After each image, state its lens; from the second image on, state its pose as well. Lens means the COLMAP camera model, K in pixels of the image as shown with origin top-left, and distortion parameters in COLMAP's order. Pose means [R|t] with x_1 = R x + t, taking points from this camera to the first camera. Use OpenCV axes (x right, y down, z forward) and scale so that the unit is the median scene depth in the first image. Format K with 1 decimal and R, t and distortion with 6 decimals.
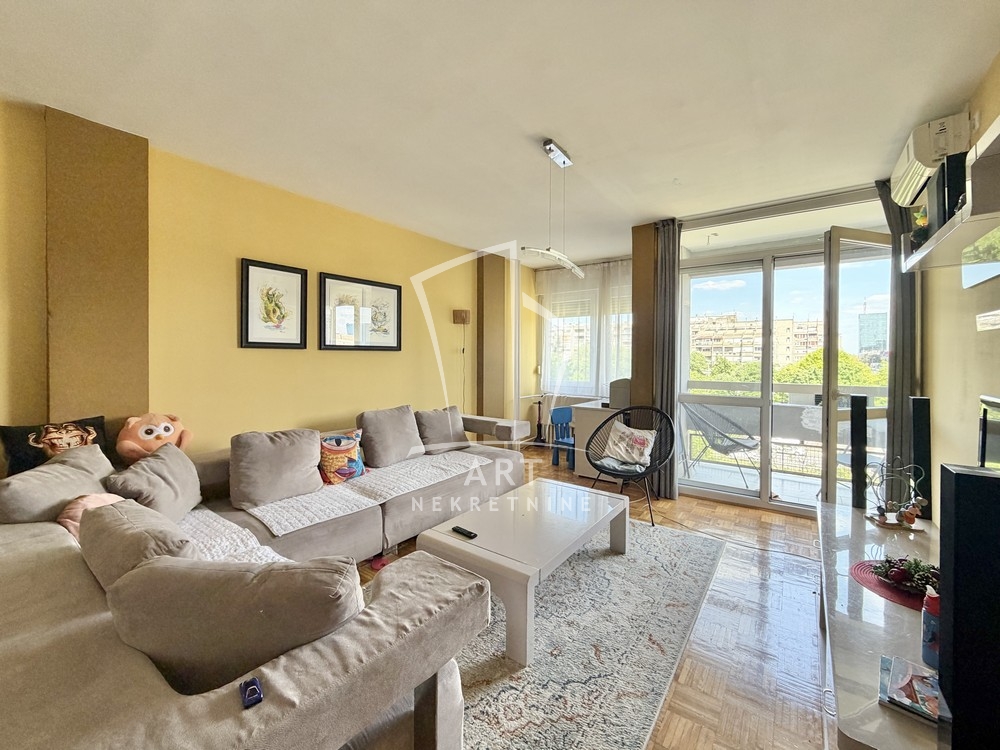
lens RADIAL K [[398.4, 0, 519.8], [0, 398.4, 363.5], [0, 0, 1]] dist [-0.000889, -0.001030]
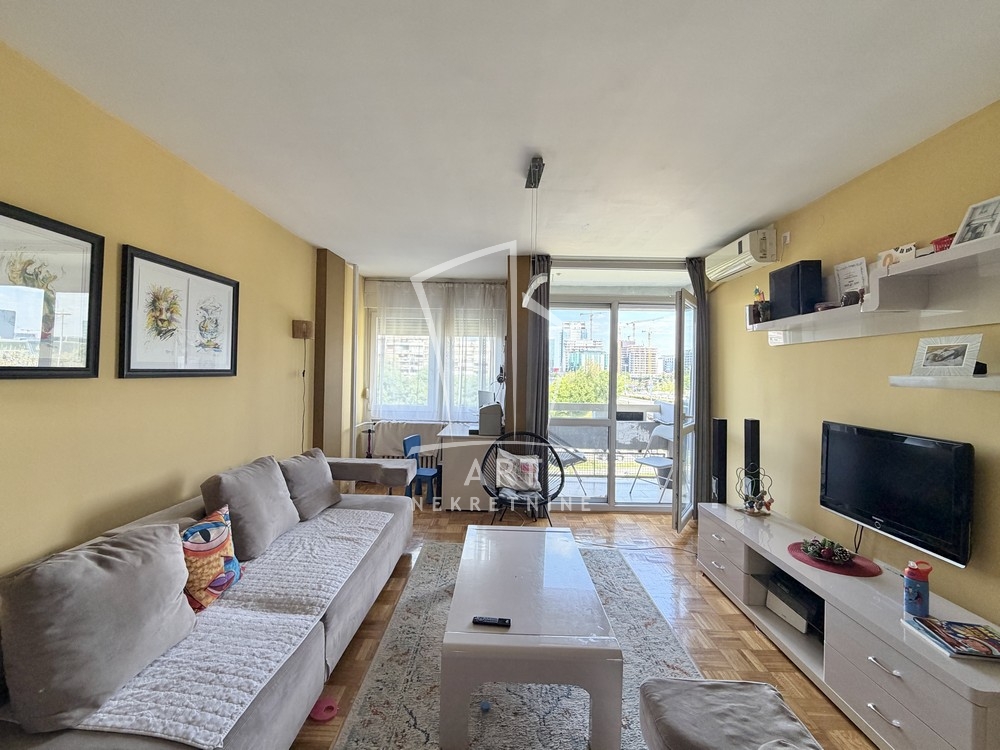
lens RADIAL K [[398.4, 0, 491.3], [0, 398.4, 369.5], [0, 0, 1]] dist [-0.000889, -0.001030]
pose [[0.827514, 0.014903, 0.561248, -0.372339], [-0.007182, 0.999847, -0.015959, -0.040666], [-0.561400, 0.009176, 0.827494, 0.215064]]
